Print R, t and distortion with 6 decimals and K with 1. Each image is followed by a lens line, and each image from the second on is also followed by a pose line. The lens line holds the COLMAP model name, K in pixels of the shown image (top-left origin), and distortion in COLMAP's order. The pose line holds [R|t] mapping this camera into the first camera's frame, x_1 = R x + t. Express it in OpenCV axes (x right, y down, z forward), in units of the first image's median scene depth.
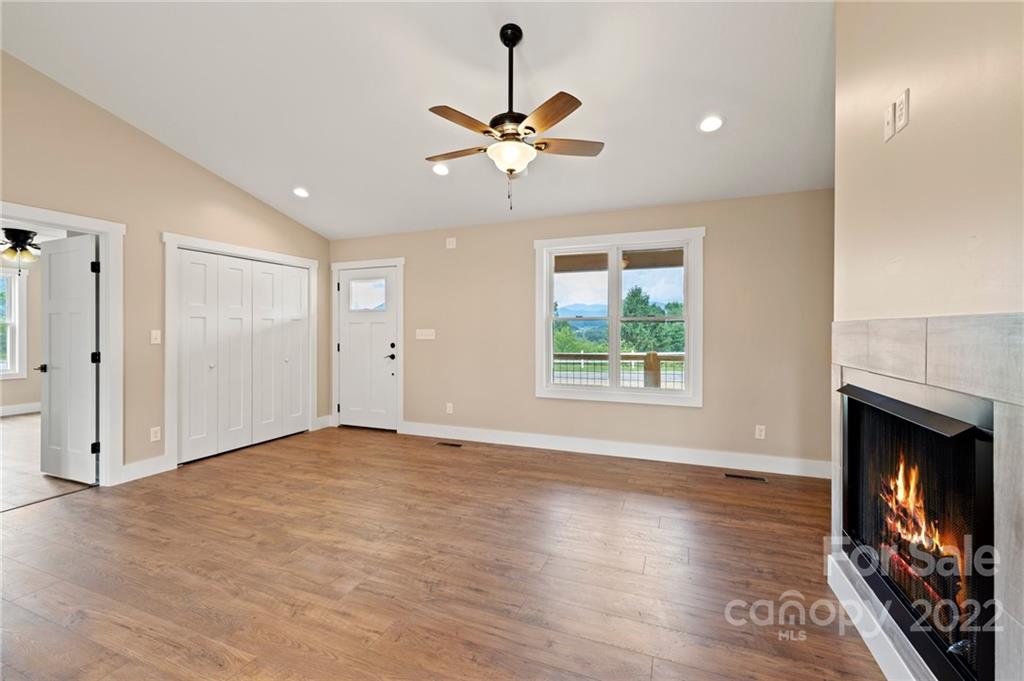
lens RADIAL K [[431.1, 0, 511.5], [0, 431.1, 329.6], [0, 0, 1]] dist [0.000012, 0.000009]
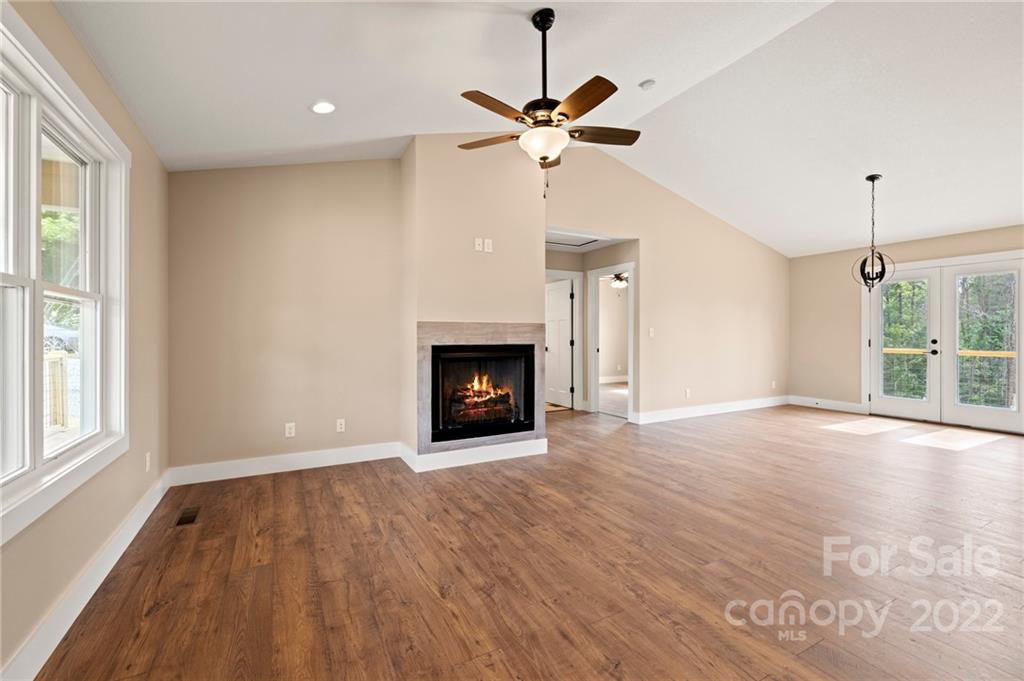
lens RADIAL K [[432.1, 0, 510.5], [0, 432.1, 333.9], [0, 0, 1]] dist [-0.000219, -0.000009]
pose [[-0.764945, 0.000521, 0.644095, -0.471502], [0.001294, 0.999999, 0.000729, 0.025553], [-0.644094, 0.001391, -0.764945, 1.480569]]
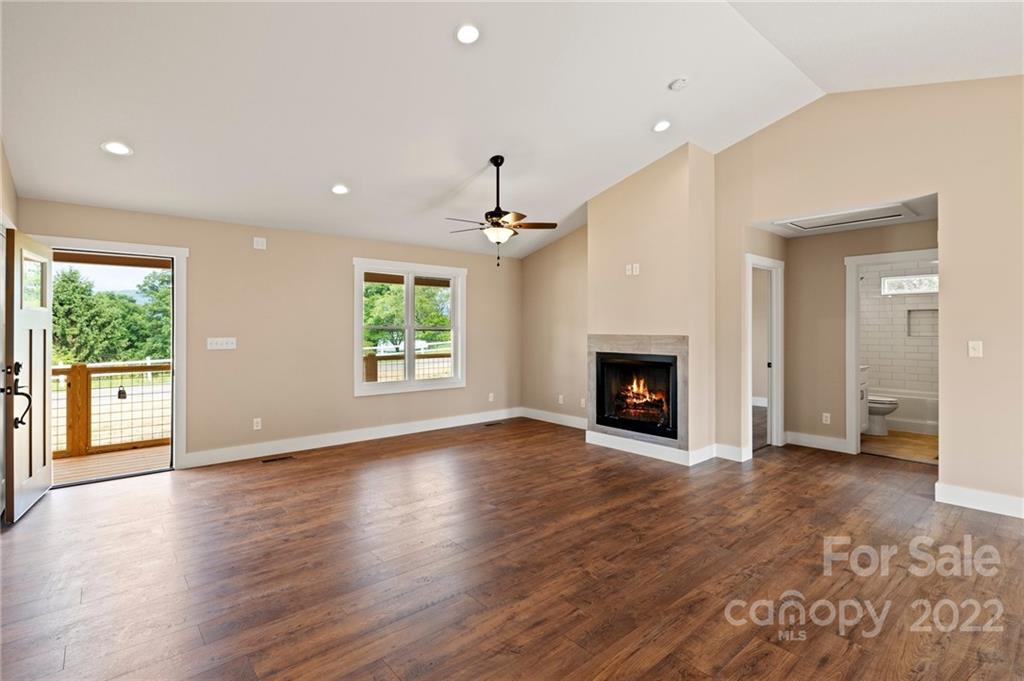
lens RADIAL K [[484.4, 0, 510.7], [0, 484.4, 329.7], [0, 0, 1]] dist [0.001858, 0.000279]
pose [[0.463003, 0.001177, 0.886356, -1.324280], [-0.000230, 0.999999, -0.001208, -0.025721], [-0.886357, 0.000355, 0.463003, 0.088676]]
